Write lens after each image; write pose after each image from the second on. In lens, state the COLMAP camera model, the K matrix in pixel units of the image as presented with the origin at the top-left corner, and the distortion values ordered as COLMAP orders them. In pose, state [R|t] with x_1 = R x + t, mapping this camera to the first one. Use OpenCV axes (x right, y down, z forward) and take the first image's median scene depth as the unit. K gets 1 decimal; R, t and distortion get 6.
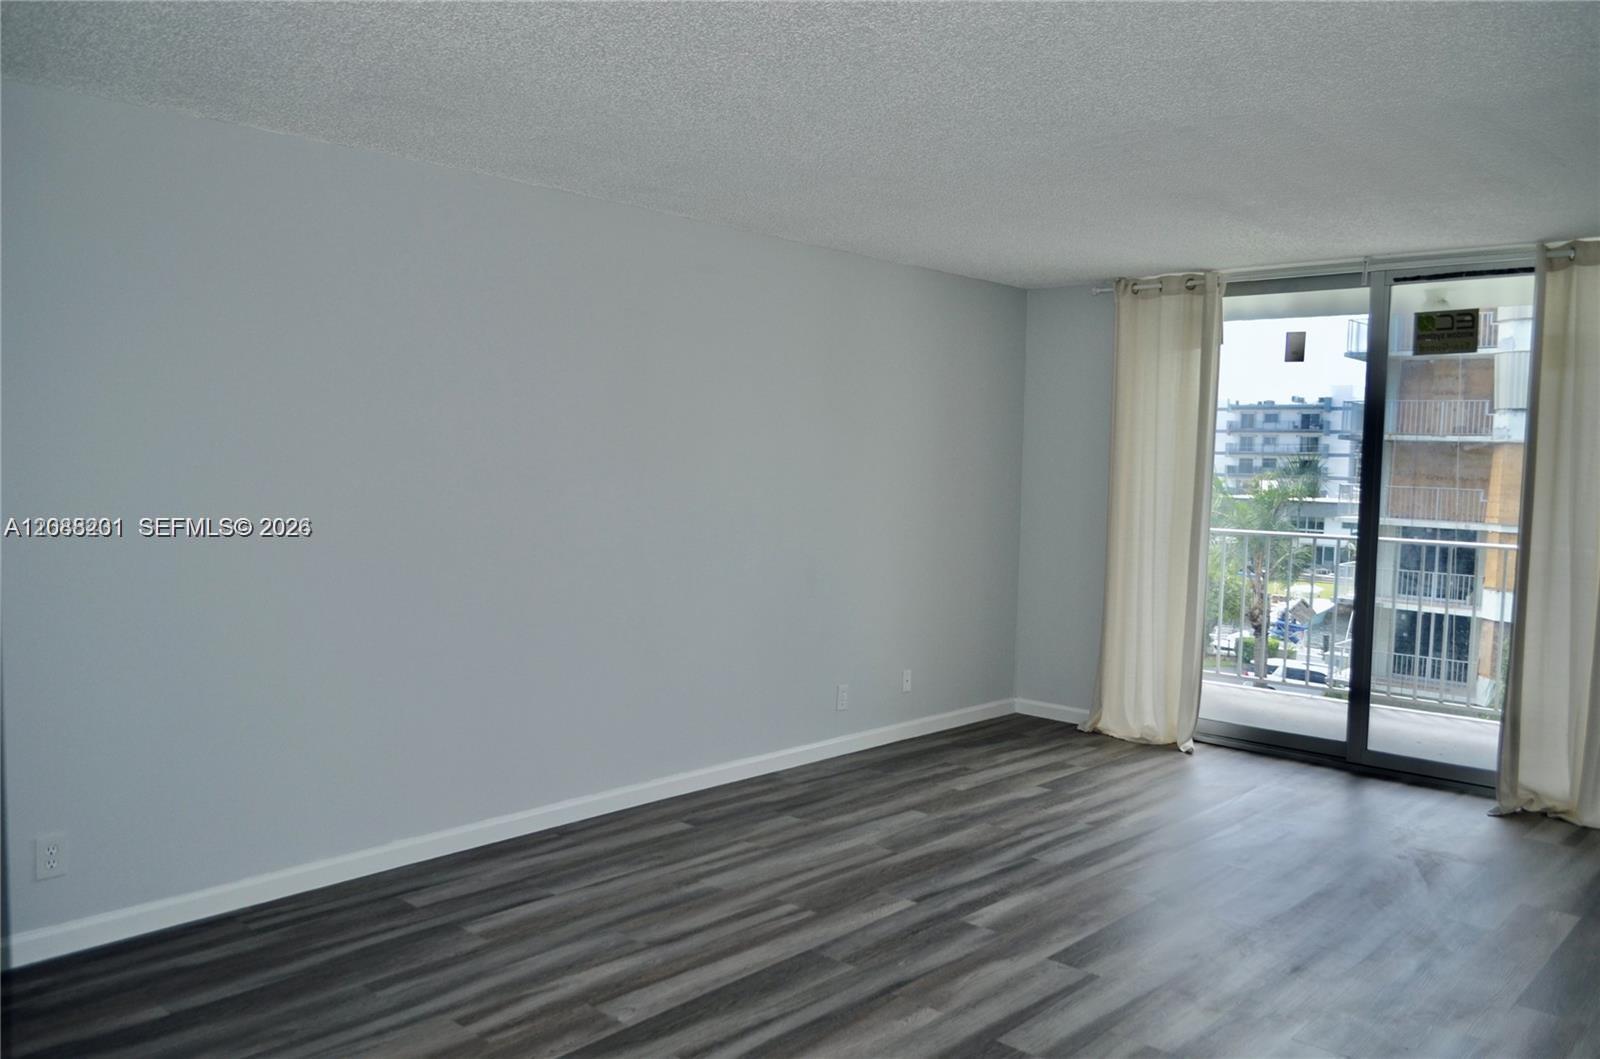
lens RADIAL K [[1256.6, 0, 810.7], [0, 1256.6, 528.3], [0, 0, 1]] dist [-0.028263, 0.005199]
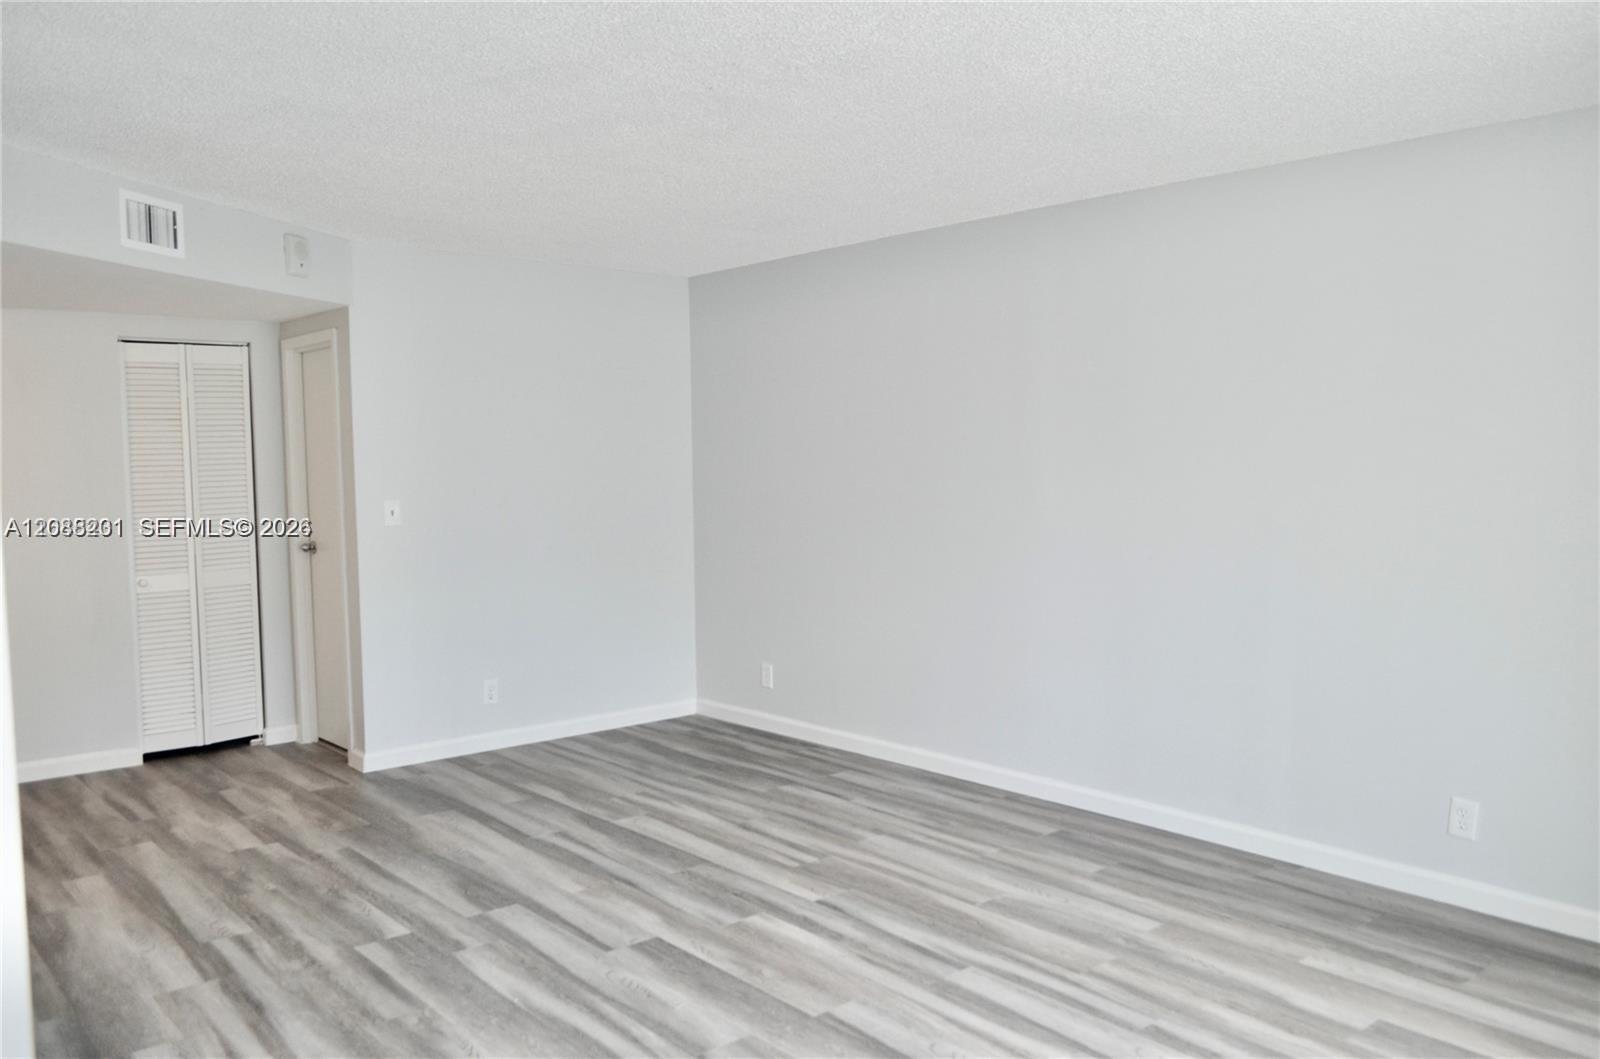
lens RADIAL K [[1256.6, 0, 810.7], [0, 1256.6, 532.1], [0, 0, 1]] dist [-0.028263, 0.005199]
pose [[-0.112903, 0.050480, -0.992323, 1.048079], [-0.056655, 0.996757, 0.057152, -0.050657], [0.991990, 0.062672, -0.109677, 1.075034]]
